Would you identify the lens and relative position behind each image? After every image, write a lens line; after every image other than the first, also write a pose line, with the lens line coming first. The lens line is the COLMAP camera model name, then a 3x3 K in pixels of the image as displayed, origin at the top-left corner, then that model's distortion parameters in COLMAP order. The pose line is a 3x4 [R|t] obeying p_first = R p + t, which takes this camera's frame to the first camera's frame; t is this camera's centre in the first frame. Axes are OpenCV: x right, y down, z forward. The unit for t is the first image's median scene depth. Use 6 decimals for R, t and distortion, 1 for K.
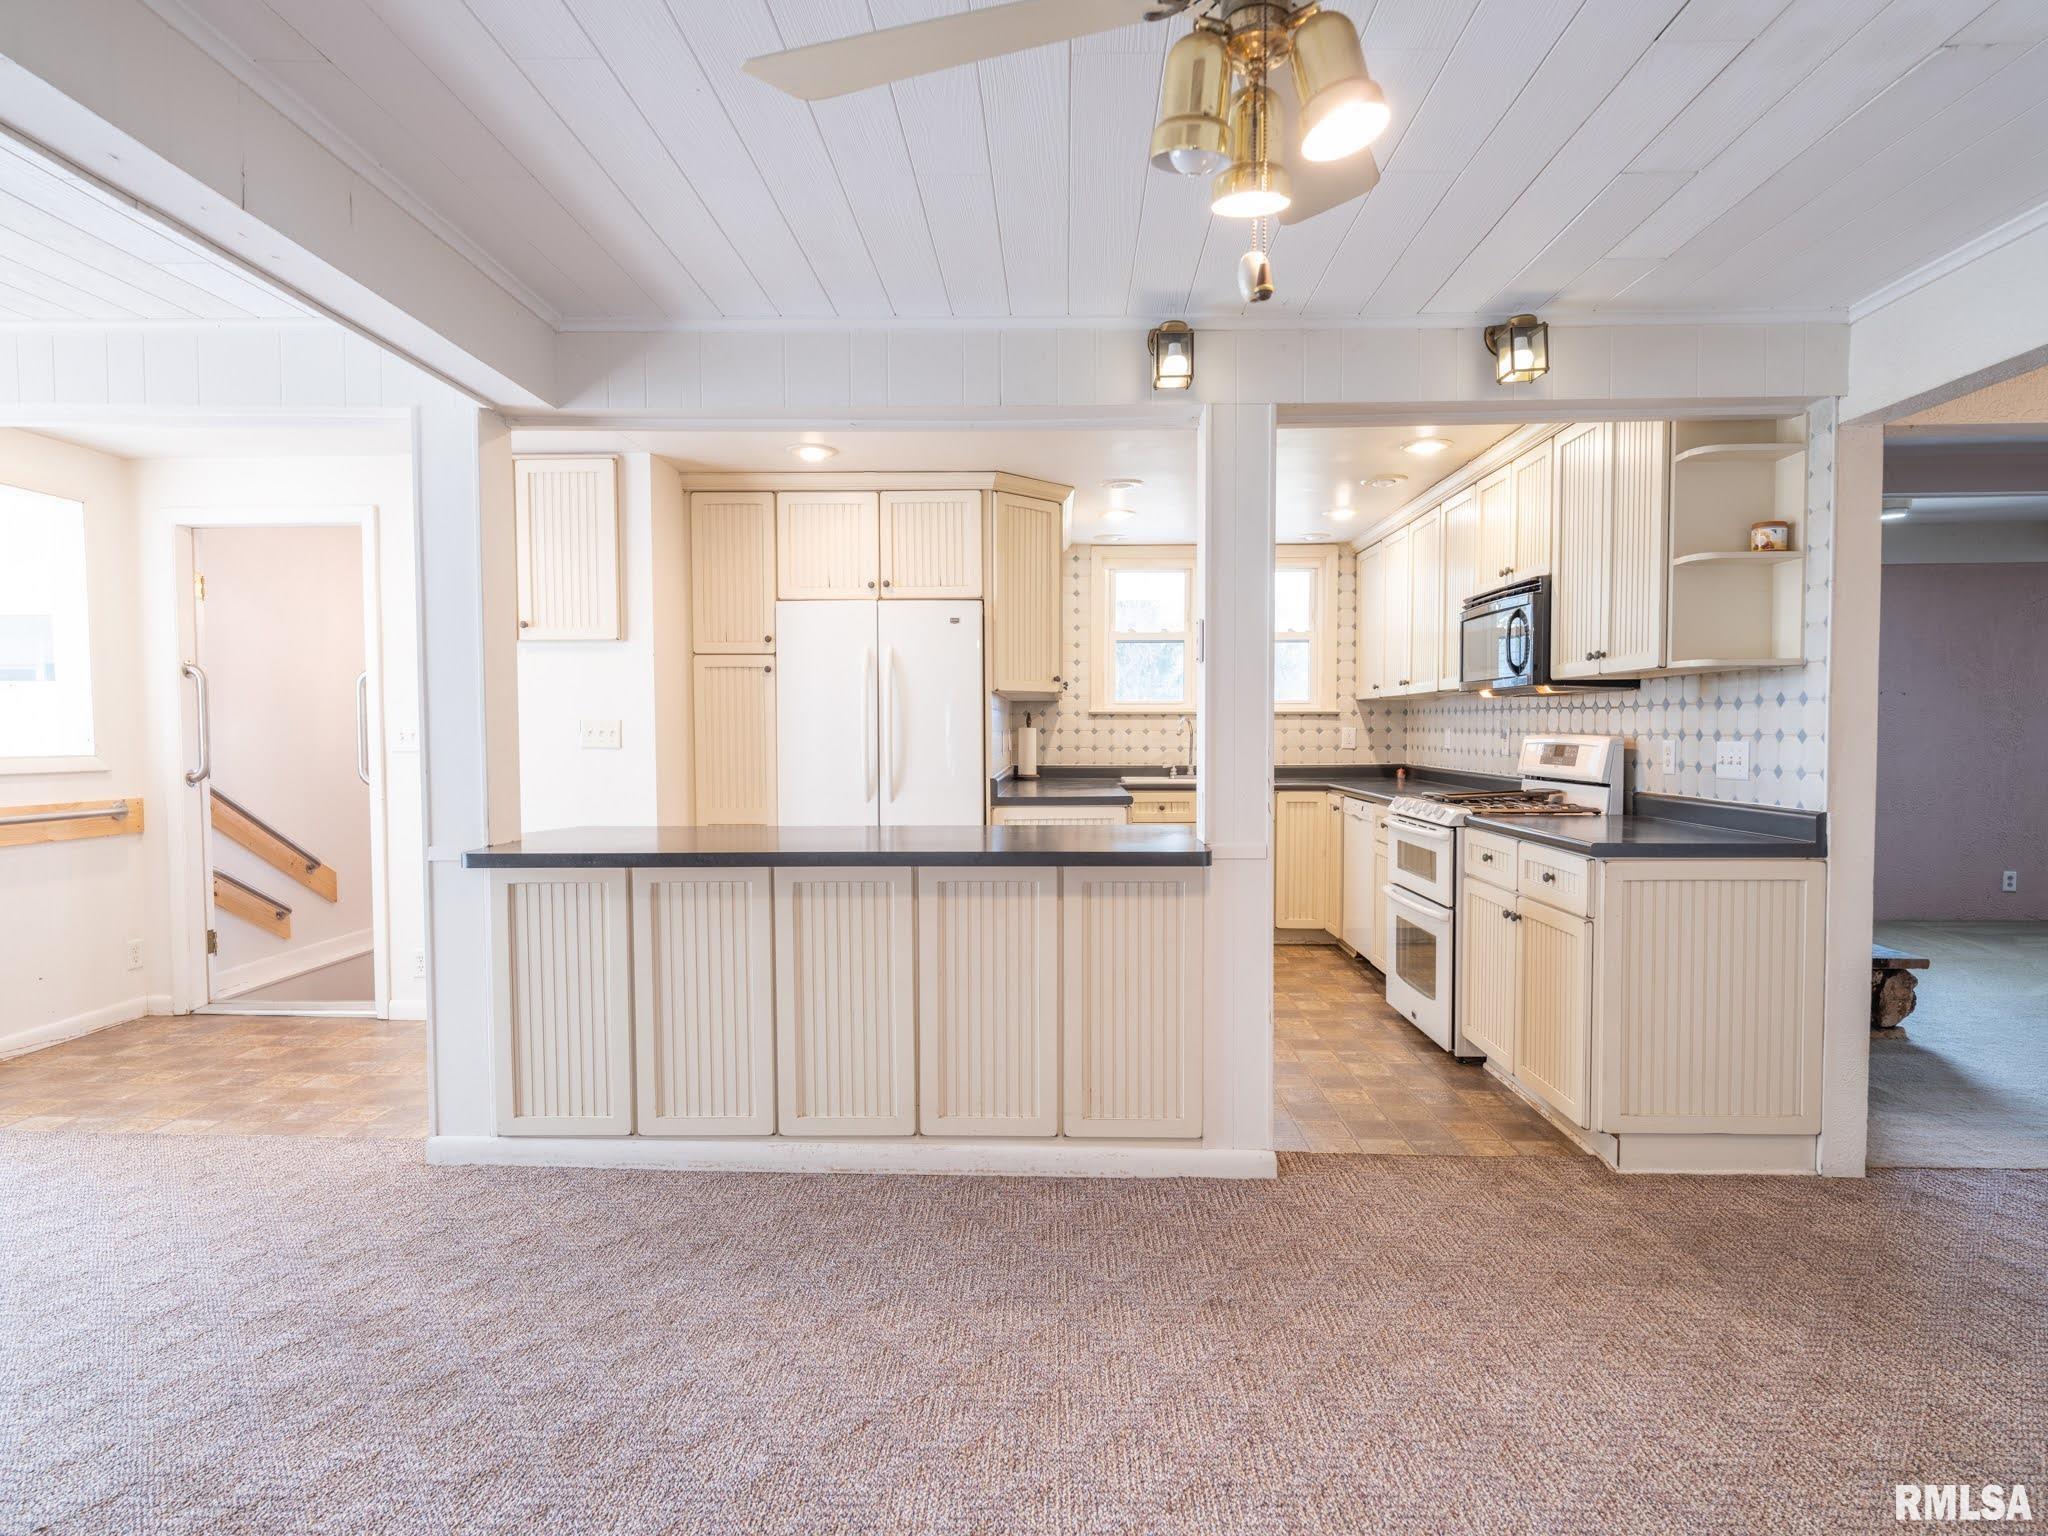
lens RADIAL K [[1122.2, 0, 1029.2], [0, 1122.2, 774.0], [0, 0, 1]] dist [0.005384, -0.003574]
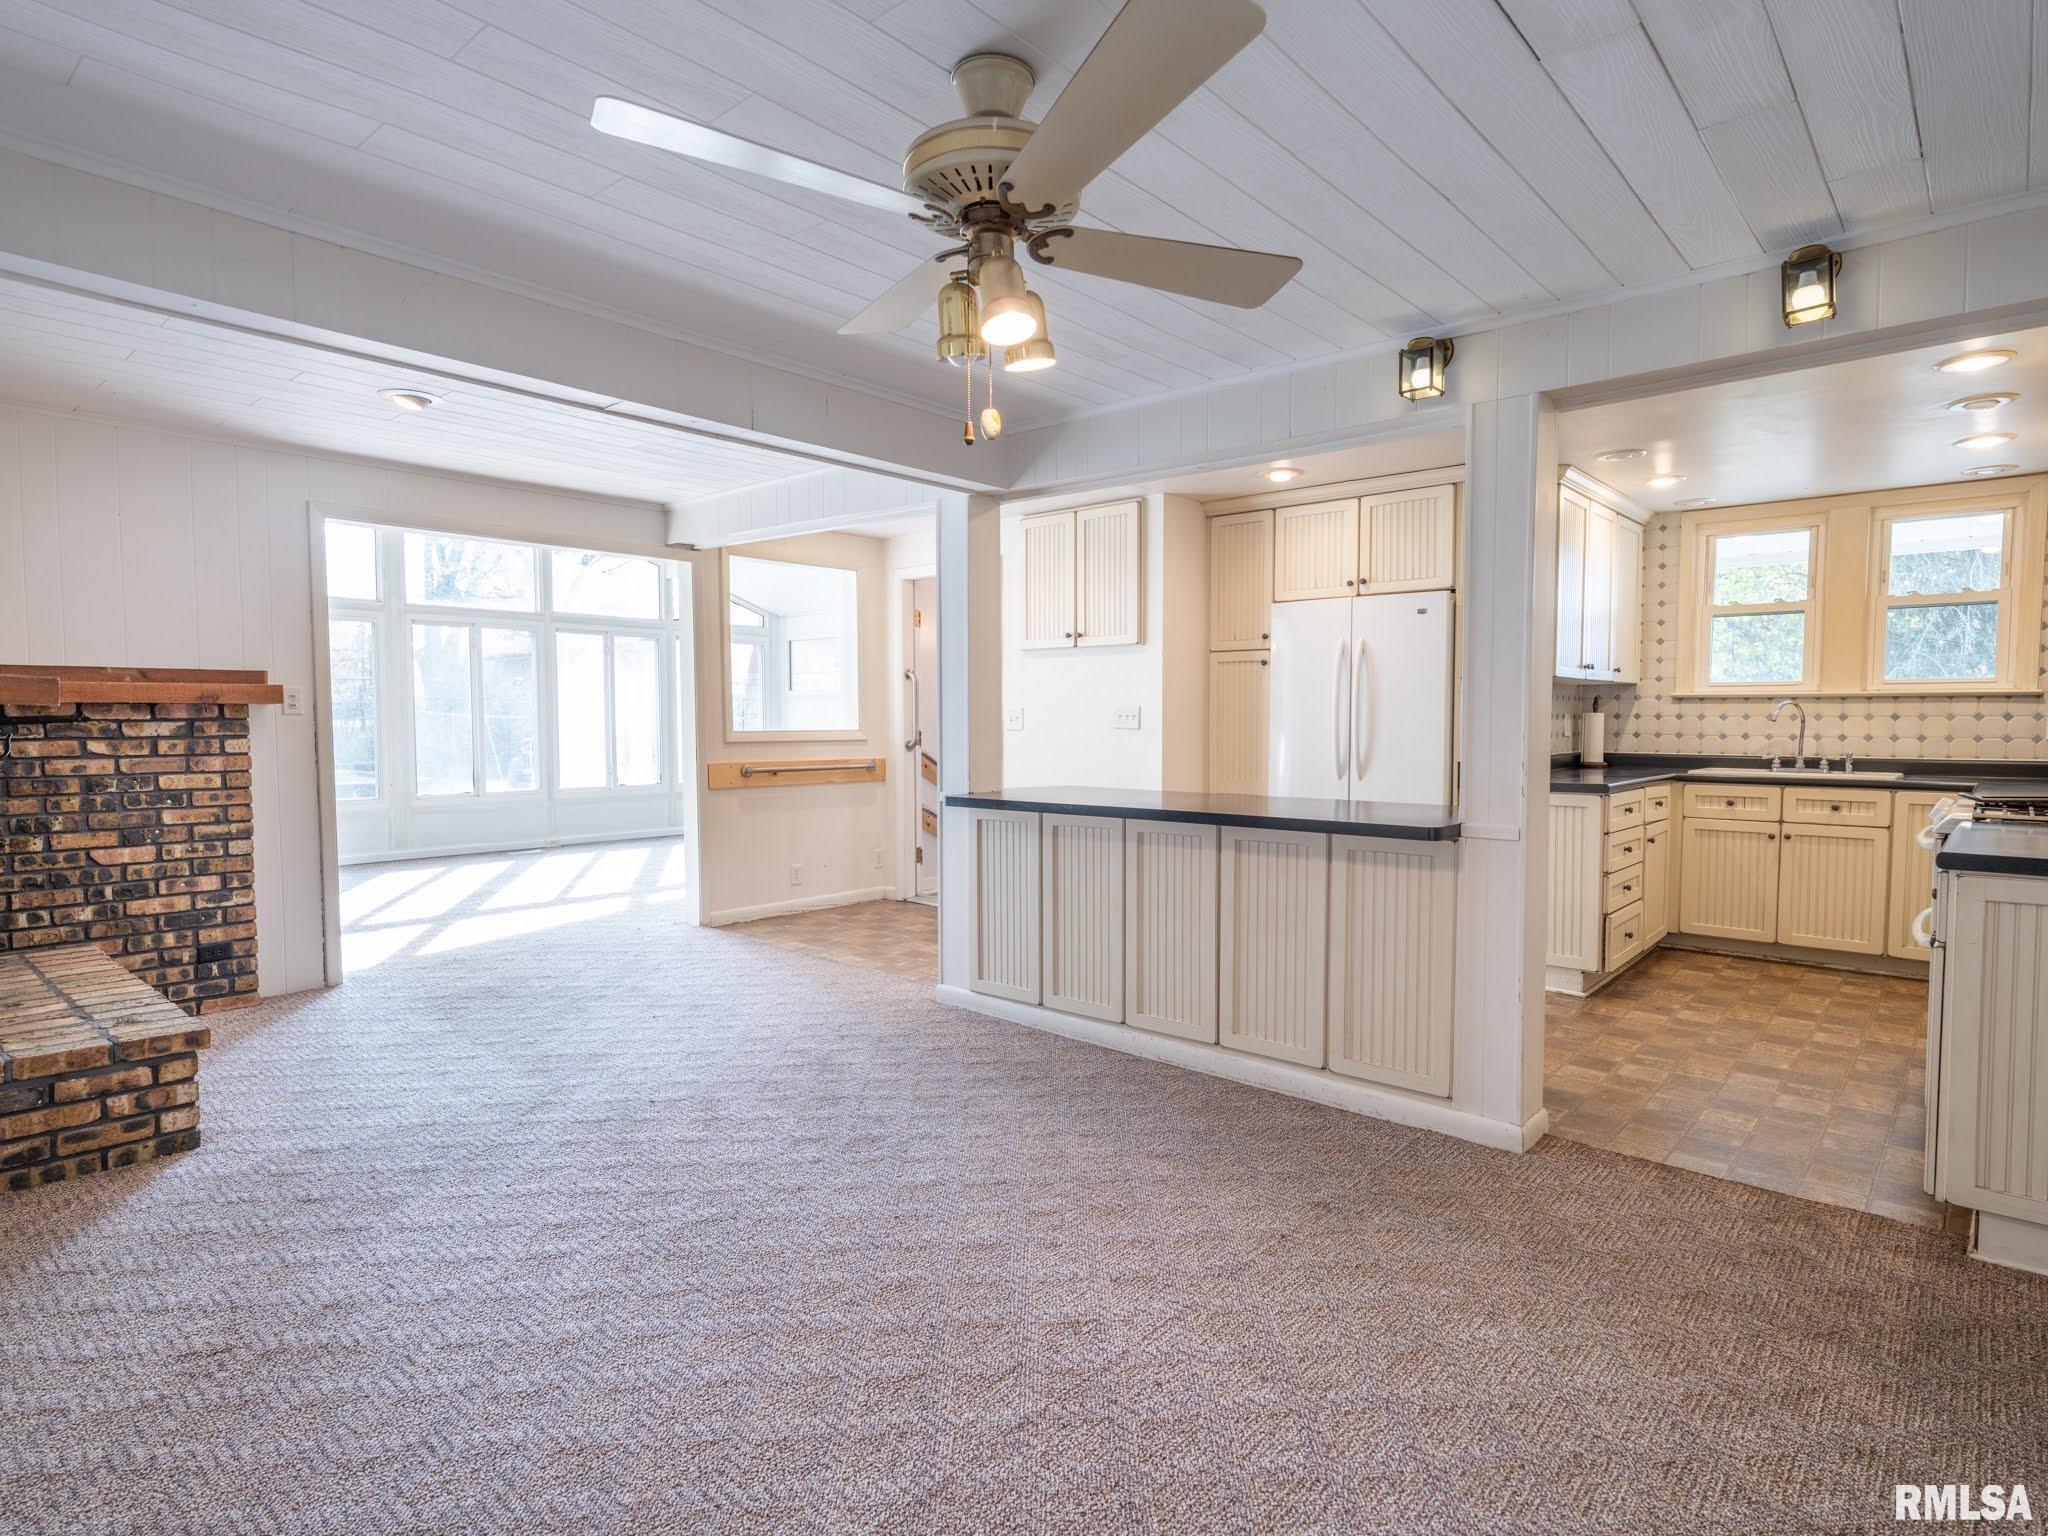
lens RADIAL K [[1122.2, 0, 1041.5], [0, 1122.2, 770.5], [0, 0, 1]] dist [0.005384, -0.003574]
pose [[0.764913, 0.033407, -0.643267, 0.408013], [-0.026901, 0.999440, 0.019916, 0.002270], [0.643572, 0.002070, 0.765383, -0.049025]]
